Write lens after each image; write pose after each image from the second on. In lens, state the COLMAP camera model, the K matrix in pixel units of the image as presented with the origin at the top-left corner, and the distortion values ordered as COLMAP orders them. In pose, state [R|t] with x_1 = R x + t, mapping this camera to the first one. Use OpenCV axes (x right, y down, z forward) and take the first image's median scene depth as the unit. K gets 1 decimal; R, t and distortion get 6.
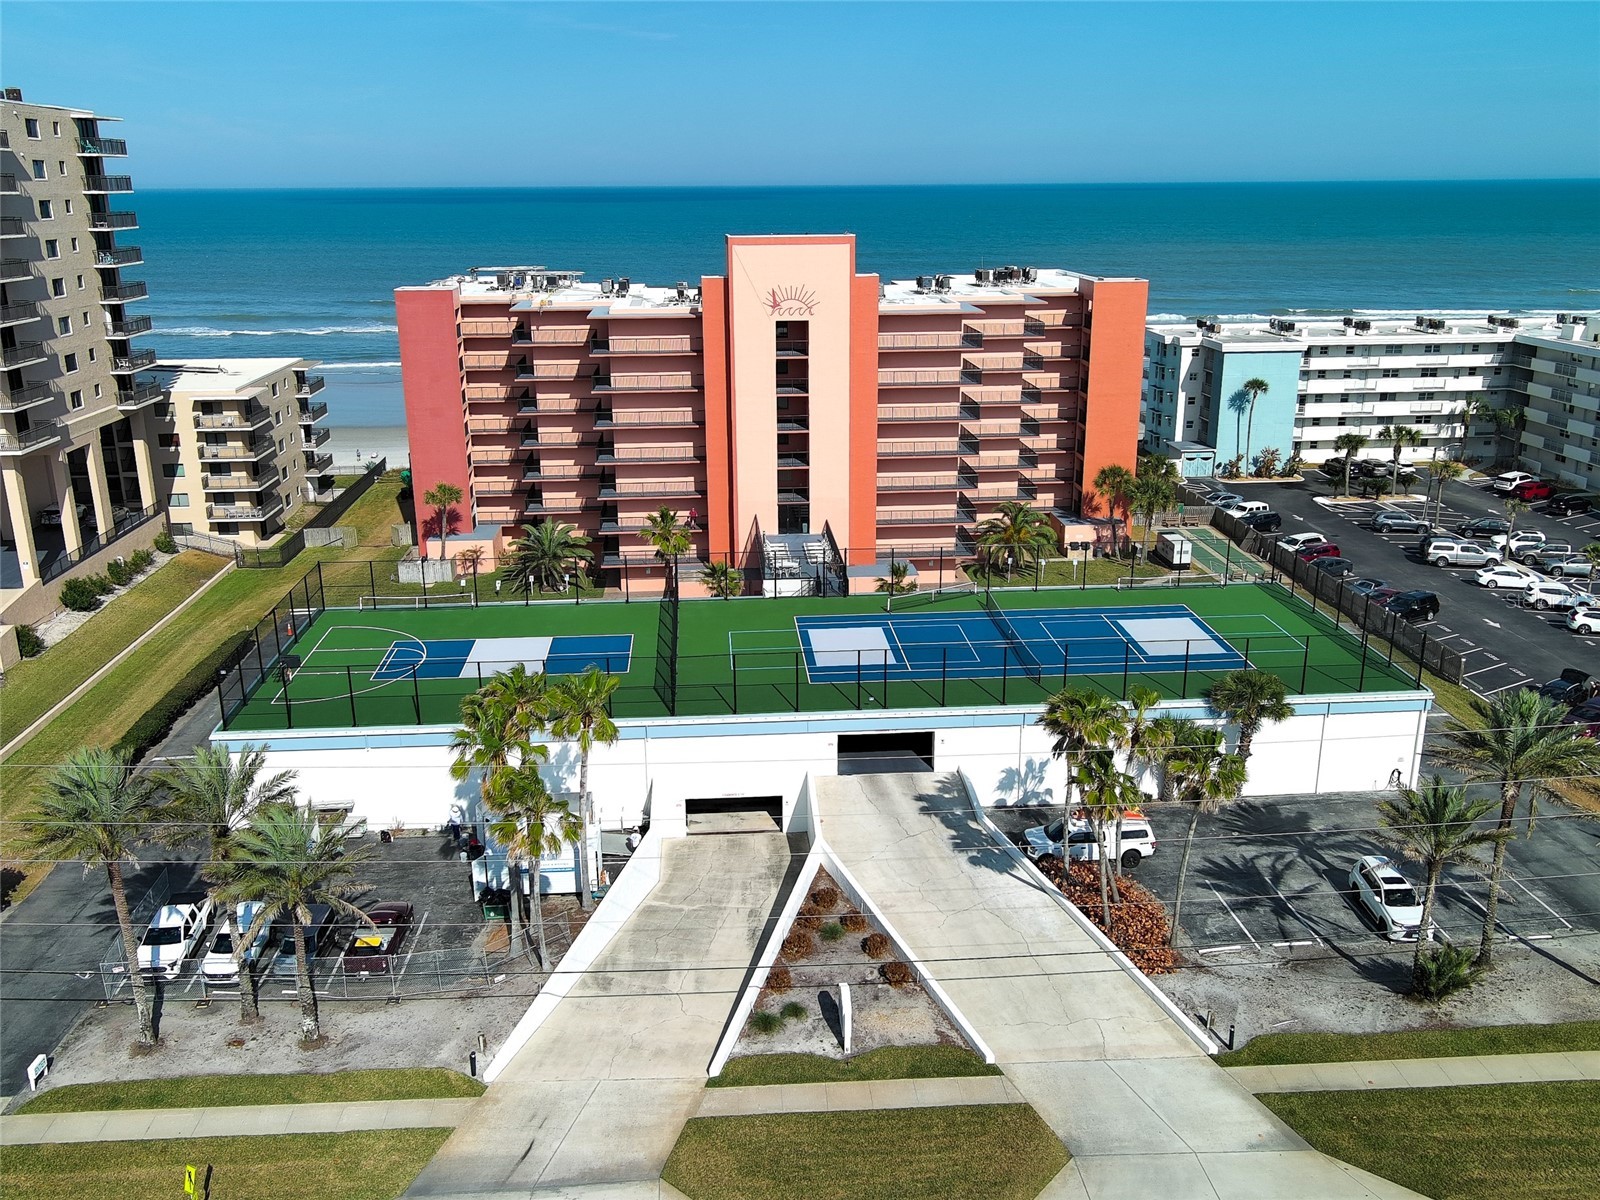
lens RADIAL K [[1326.2, 0, 800.0], [0, 1326.2, 600.0], [0, 0, 1]] dist [0.008824, -0.000958]
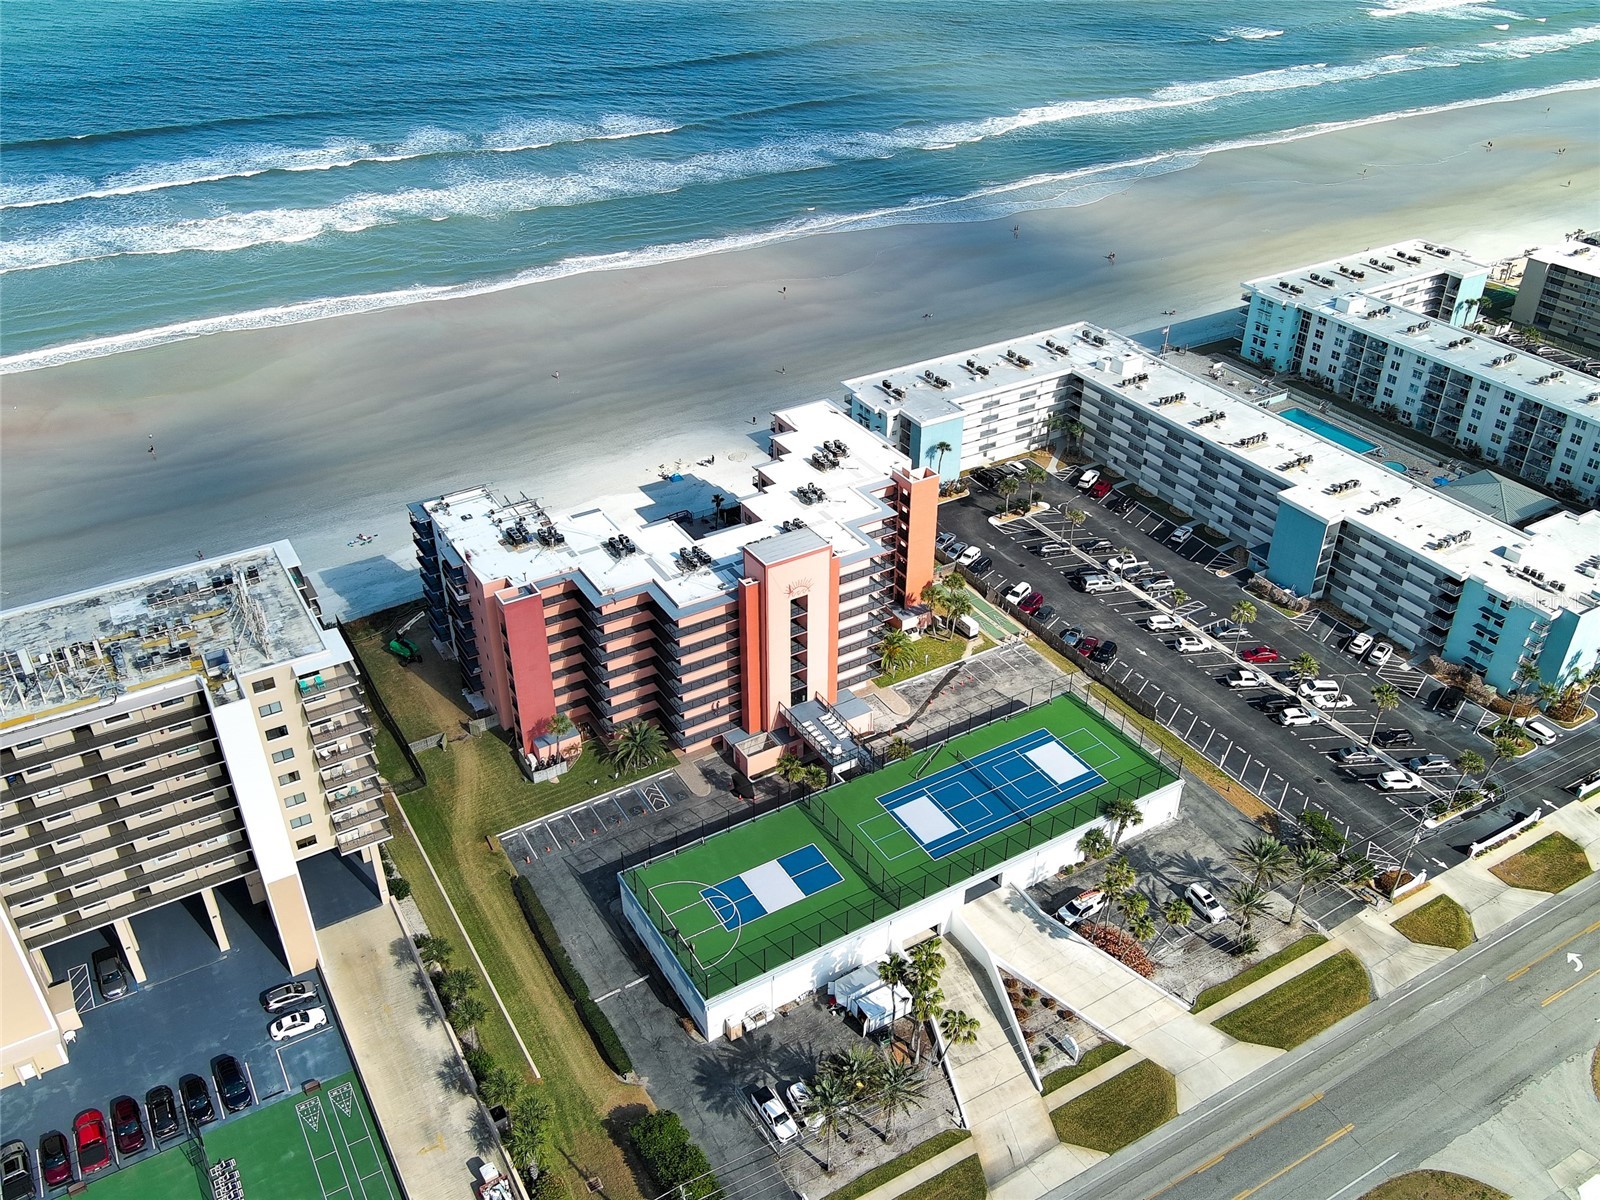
lens RADIAL K [[1304.3, 0, 794.2], [0, 1304.3, 596.2], [0, 0, 1]] dist [0.003387, -0.010367]
pose [[0.890690, -0.241269, 0.385305, -0.625181], [0.125979, 0.945350, 0.300738, -0.690916], [-0.436806, -0.219324, 0.872409, -0.390475]]
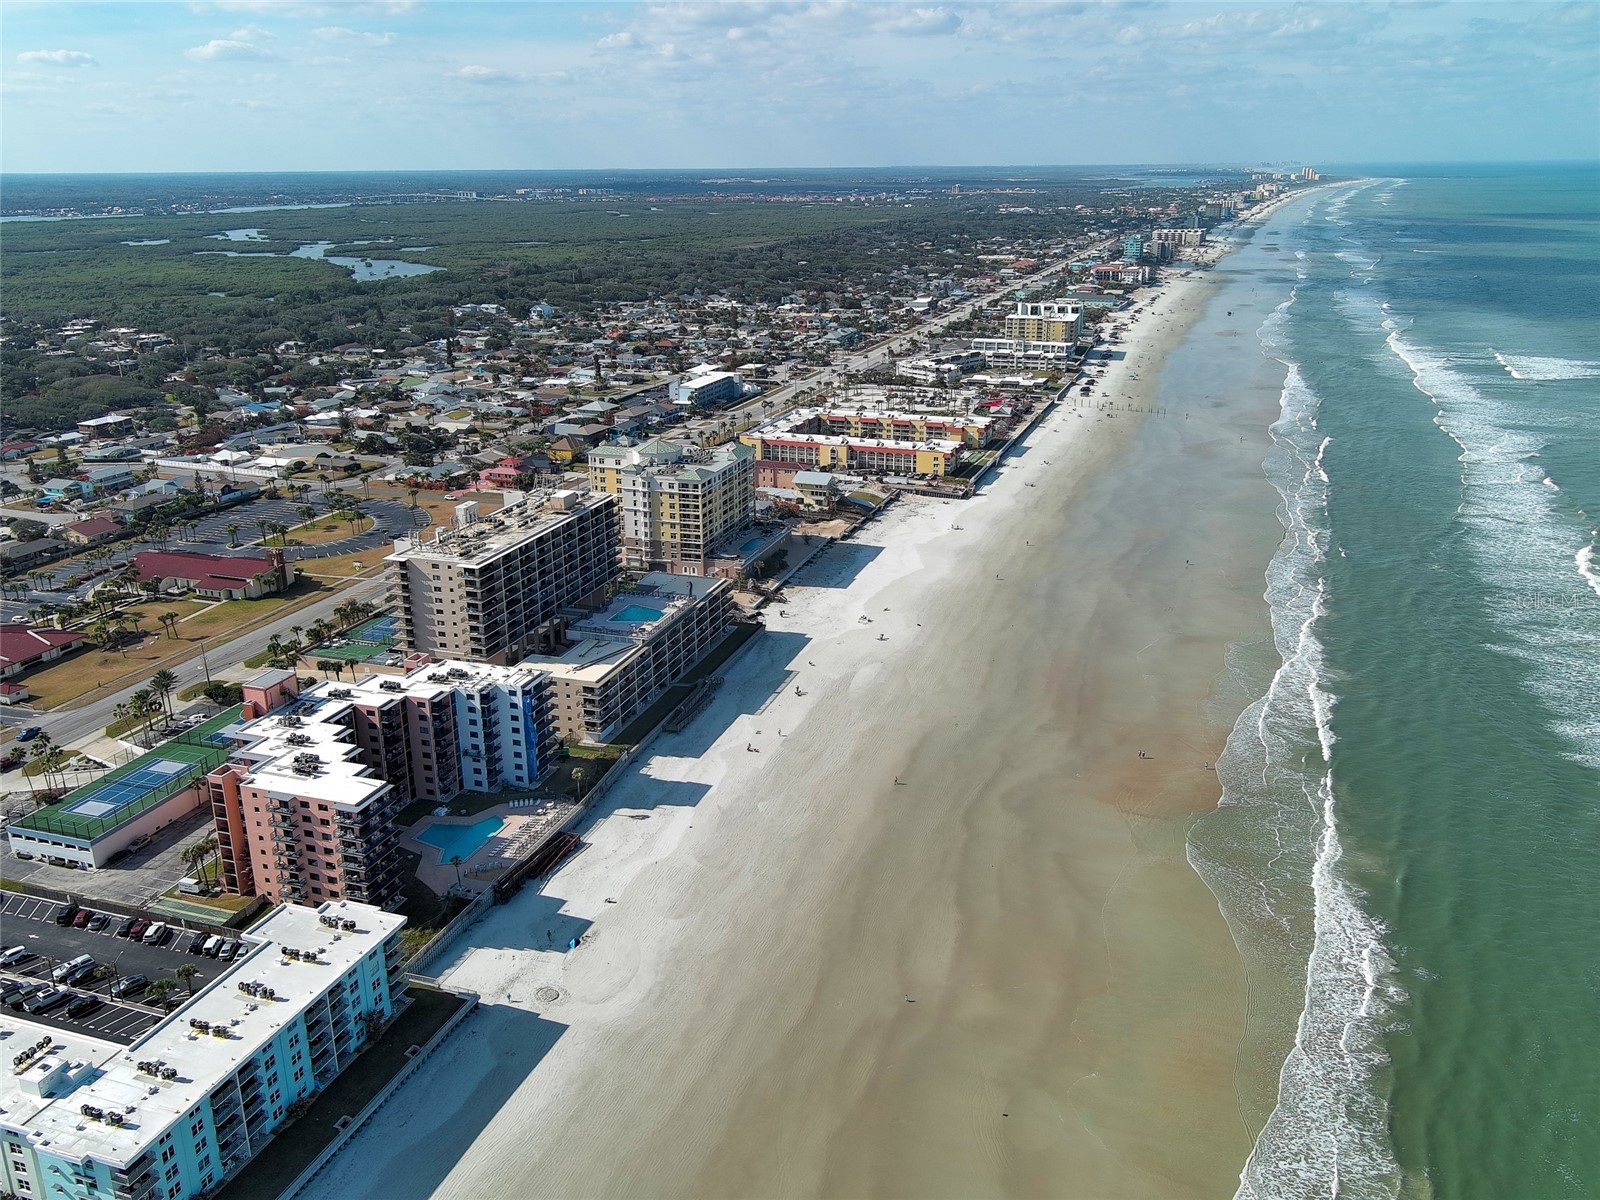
lens RADIAL K [[1304.3, 0, 794.2], [0, 1304.3, 596.2], [0, 0, 1]] dist [0.003387, -0.010367]
pose [[-0.387299, 0.300065, -0.871757, 1.805703], [-0.260825, 0.871265, 0.415774, -1.777285], [0.884290, 0.388405, -0.259176, 2.532835]]
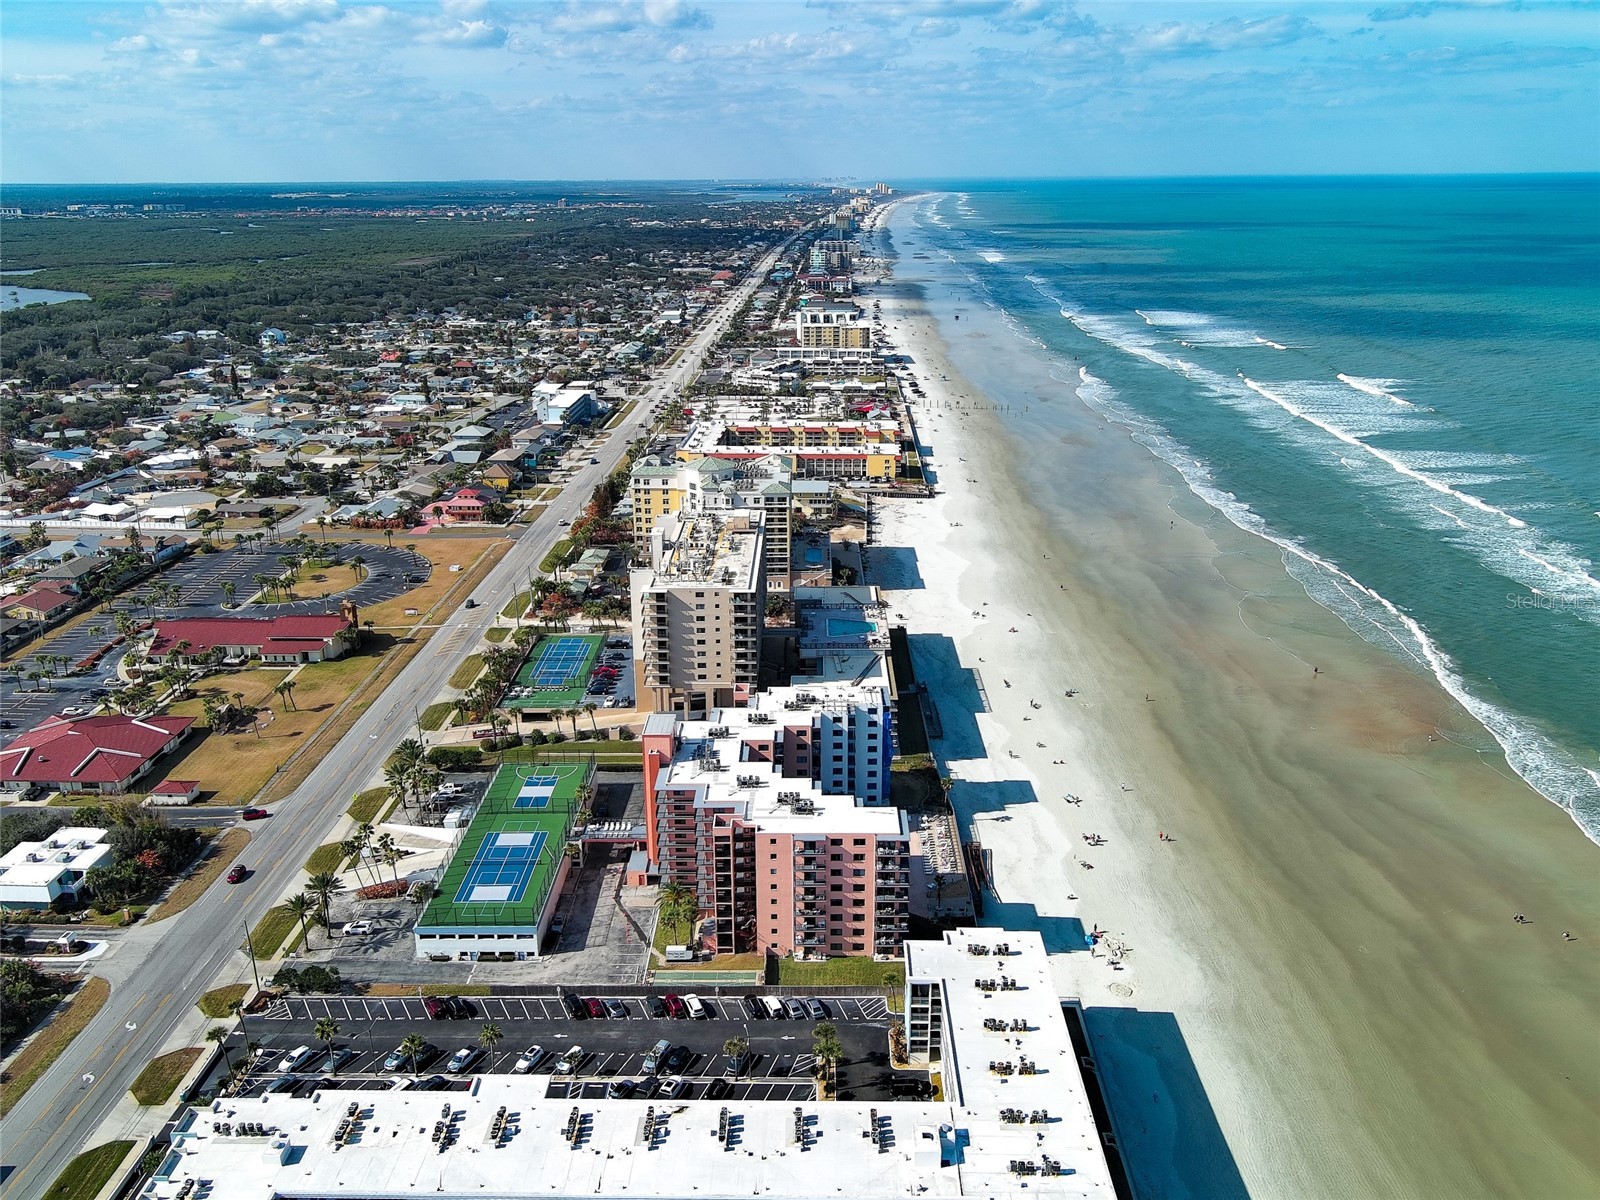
lens RADIAL K [[1302.0, 0, 800.0], [0, 1302.0, 600.0], [0, 0, 1]] dist [0.009692, -0.032888]
pose [[-0.078689, 0.316220, -0.945417, 2.179257], [-0.288466, 0.900564, 0.325227, -1.346786], [0.954251, 0.298312, 0.020355, 1.127429]]
